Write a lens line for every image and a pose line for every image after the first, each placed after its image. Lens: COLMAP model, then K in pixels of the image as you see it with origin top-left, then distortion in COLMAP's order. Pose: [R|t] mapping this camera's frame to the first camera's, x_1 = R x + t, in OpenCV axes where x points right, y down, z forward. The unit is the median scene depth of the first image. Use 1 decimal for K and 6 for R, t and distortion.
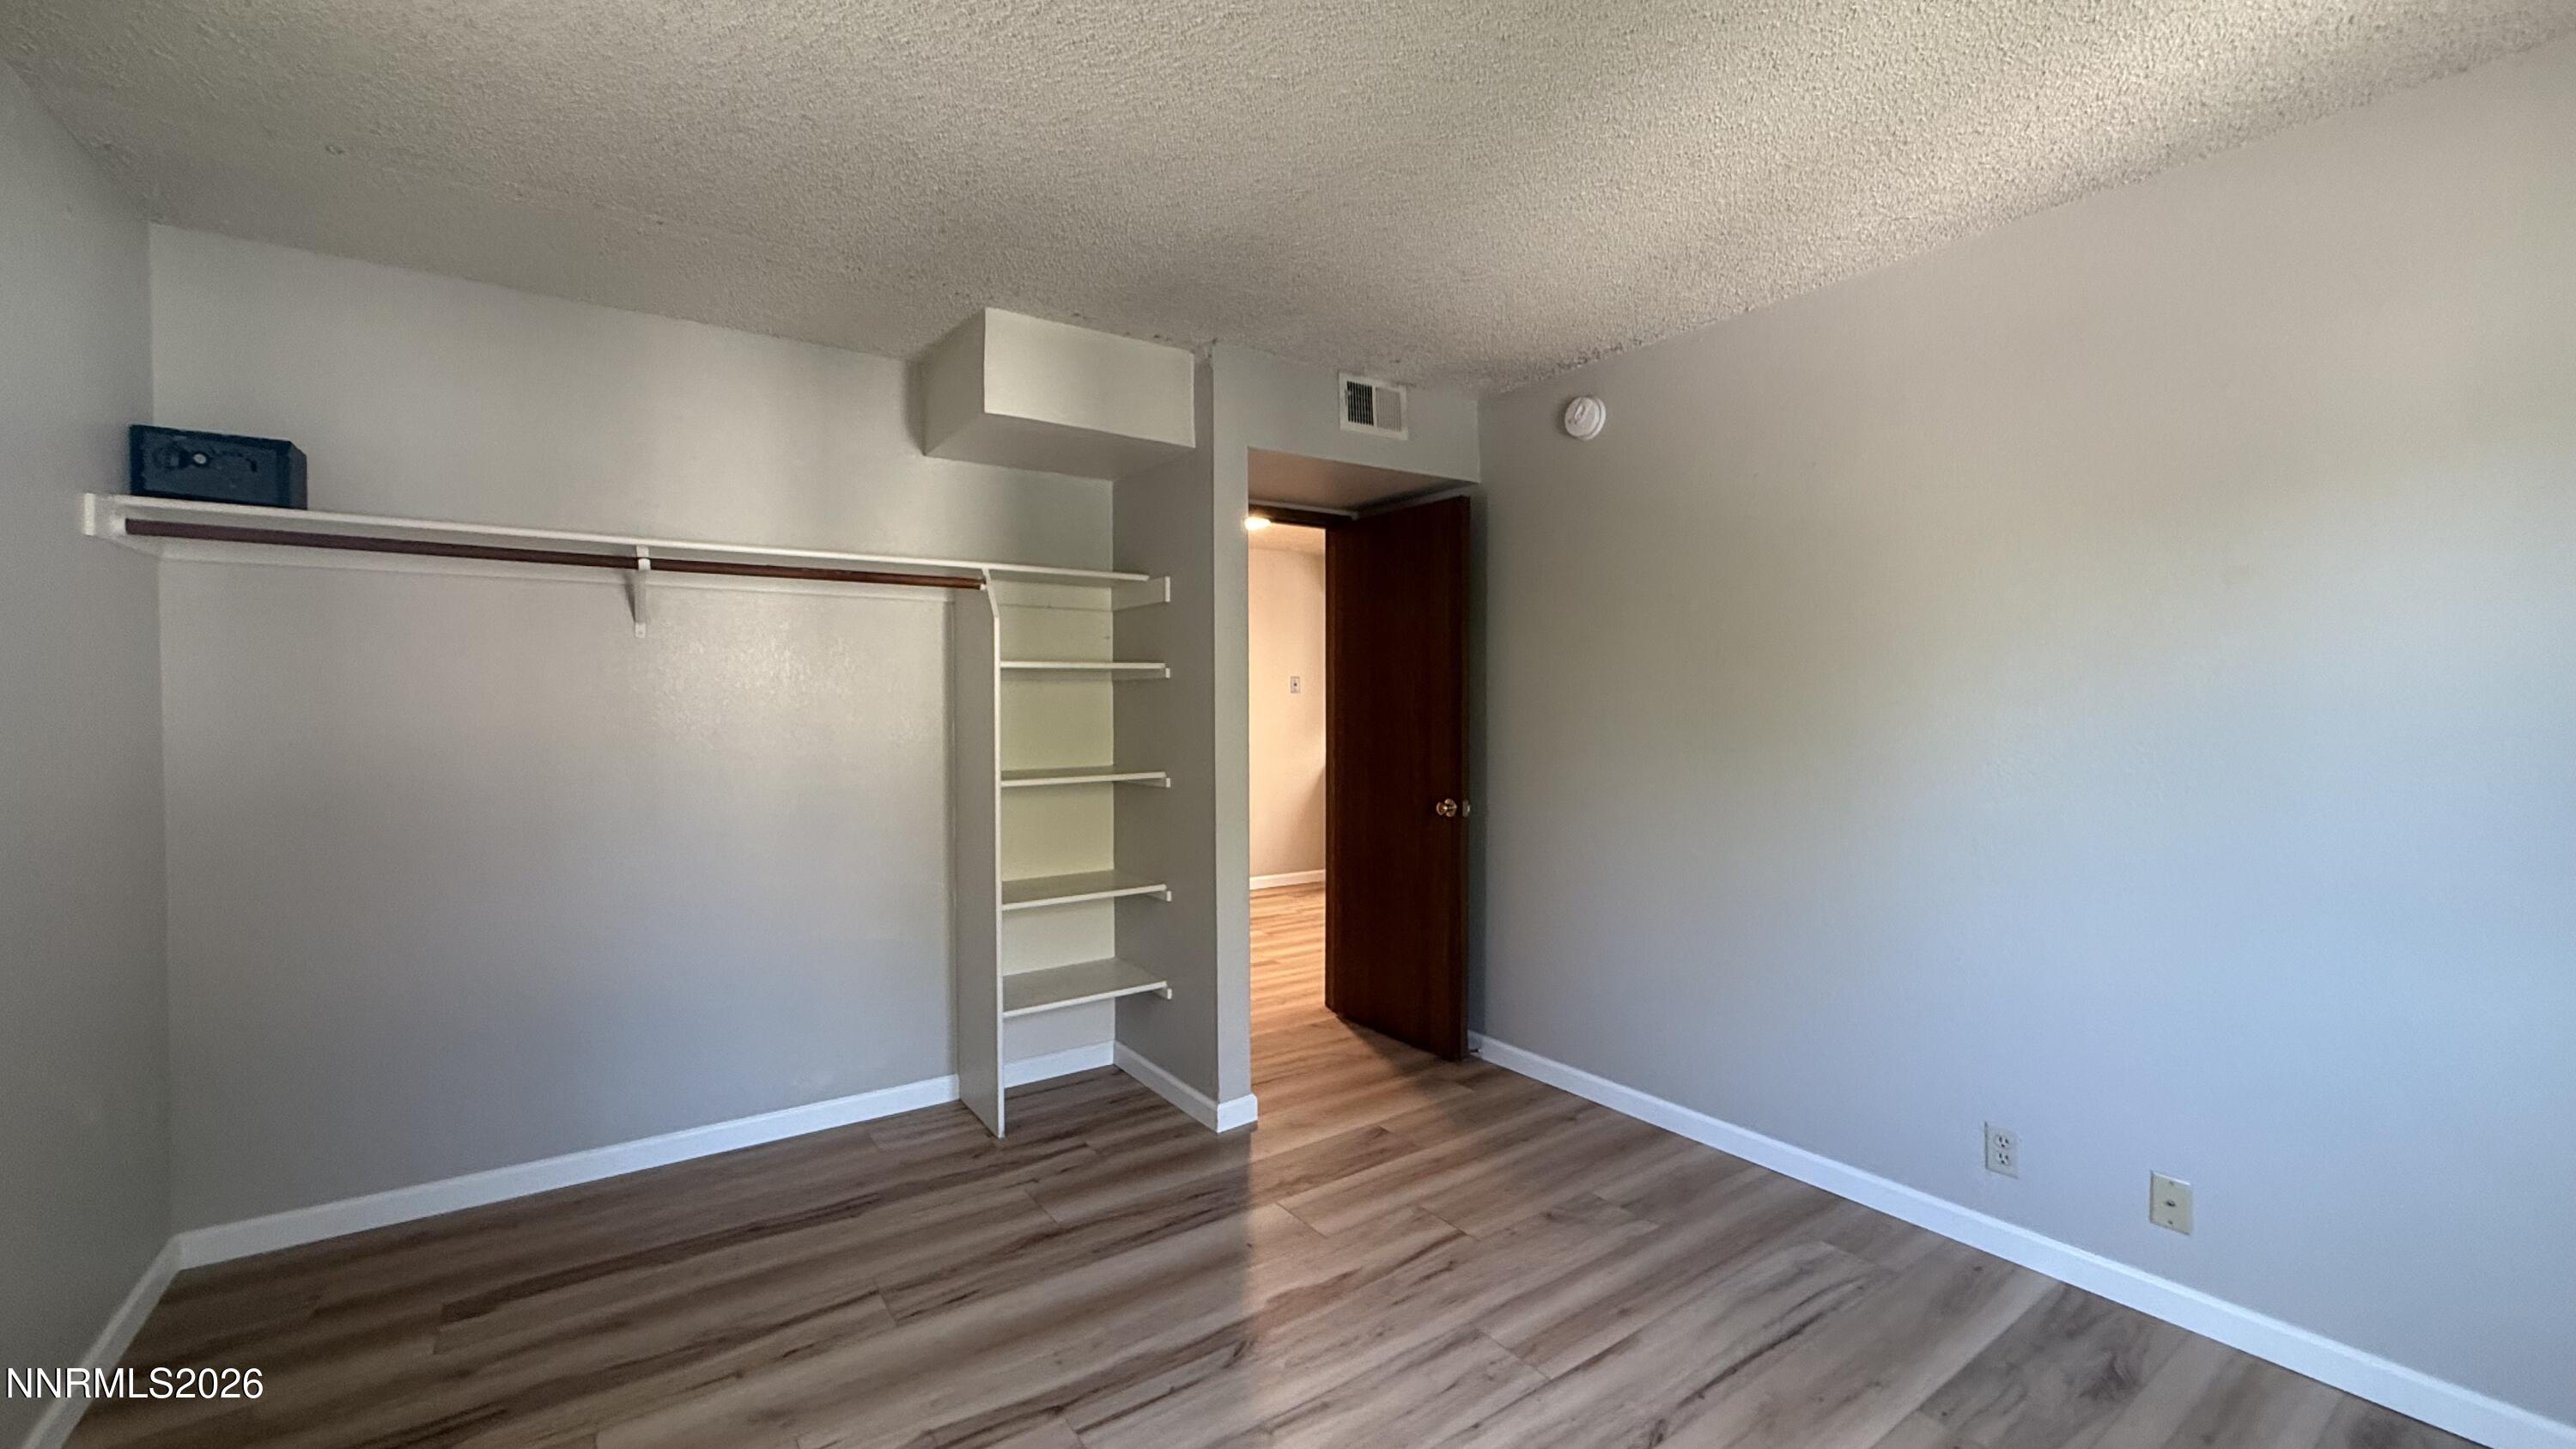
lens RADIAL K [[1027.5, 0, 1288.0], [0, 1027.5, 724.5], [0, 0, 1]] dist [0.002016, 0.000289]
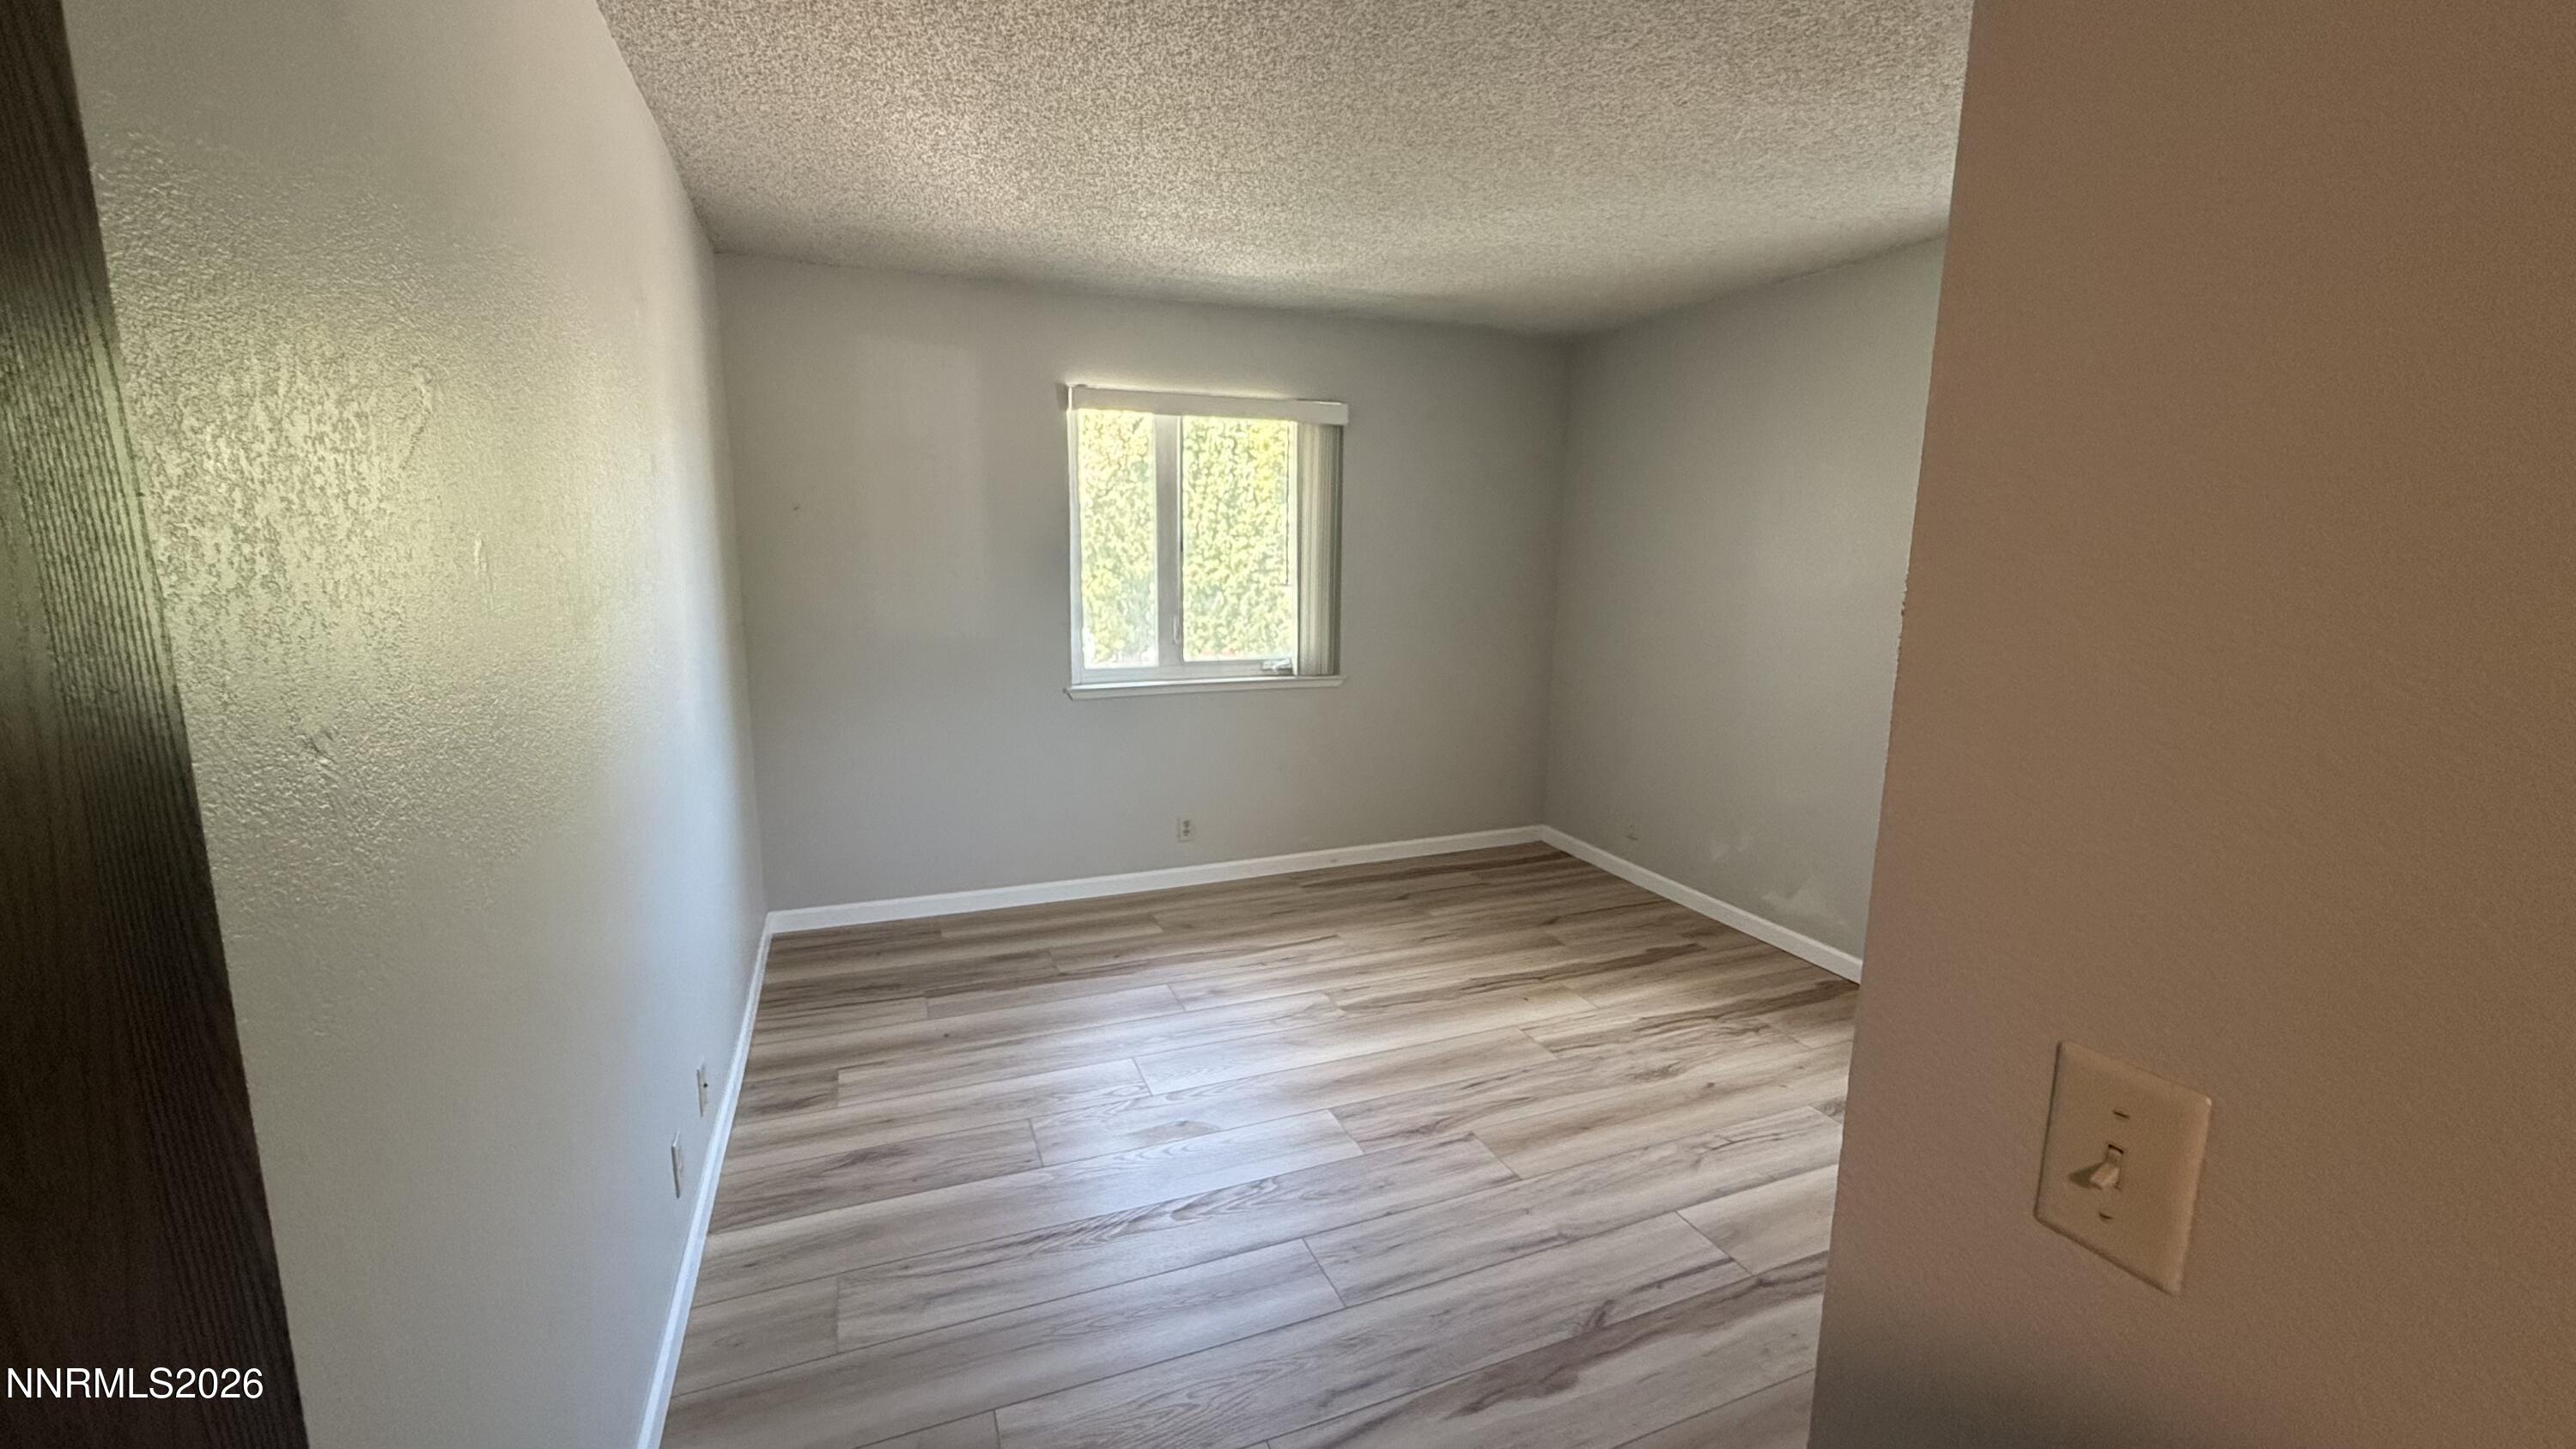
lens RADIAL K [[1027.5, 0, 1288.0], [0, 1027.5, 724.5], [0, 0, 1]] dist [0.002016, 0.000289]
pose [[-0.976403, -0.047868, 0.210584, 0.050433], [-0.004986, 0.979862, 0.199612, -0.098902], [-0.215898, 0.193852, -0.956979, 1.535997]]
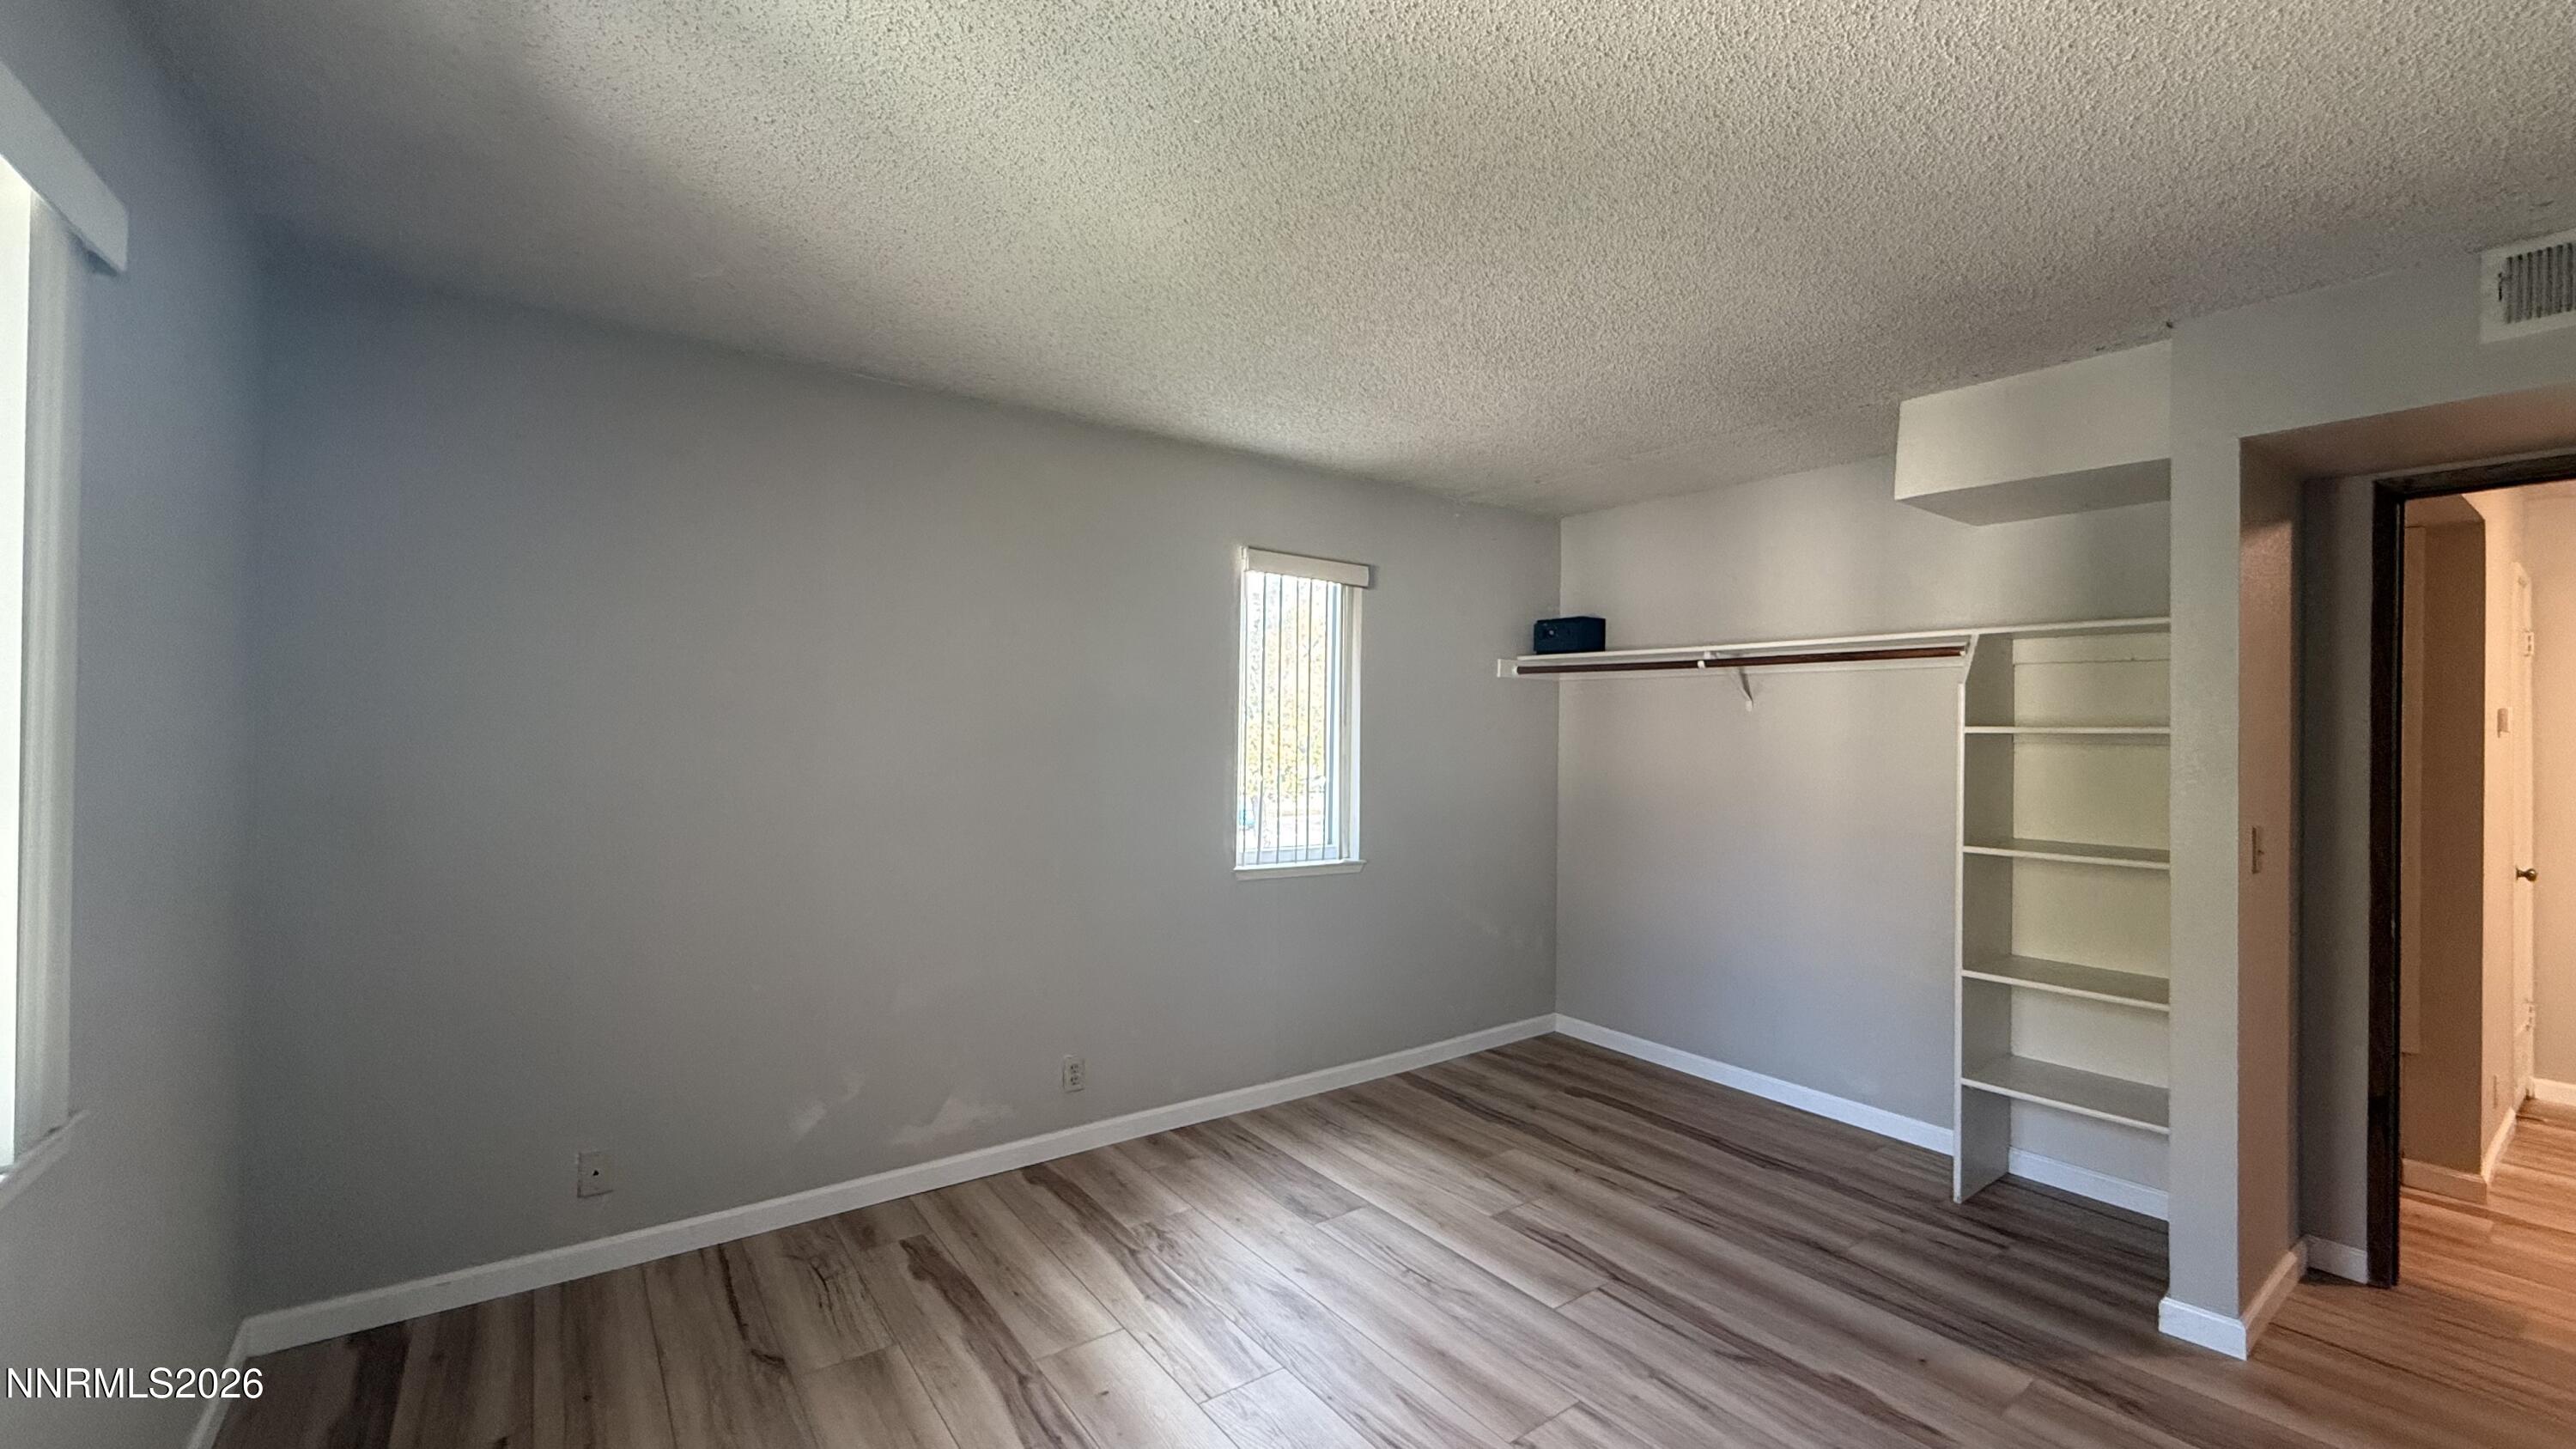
lens RADIAL K [[1027.5, 0, 1288.0], [0, 1027.5, 724.5], [0, 0, 1]] dist [0.002016, 0.000289]
pose [[0.023975, -0.003598, -0.999706, 0.861459], [-0.040582, 0.999166, -0.004569, -0.038183], [0.998889, 0.040680, 0.023809, 0.375303]]
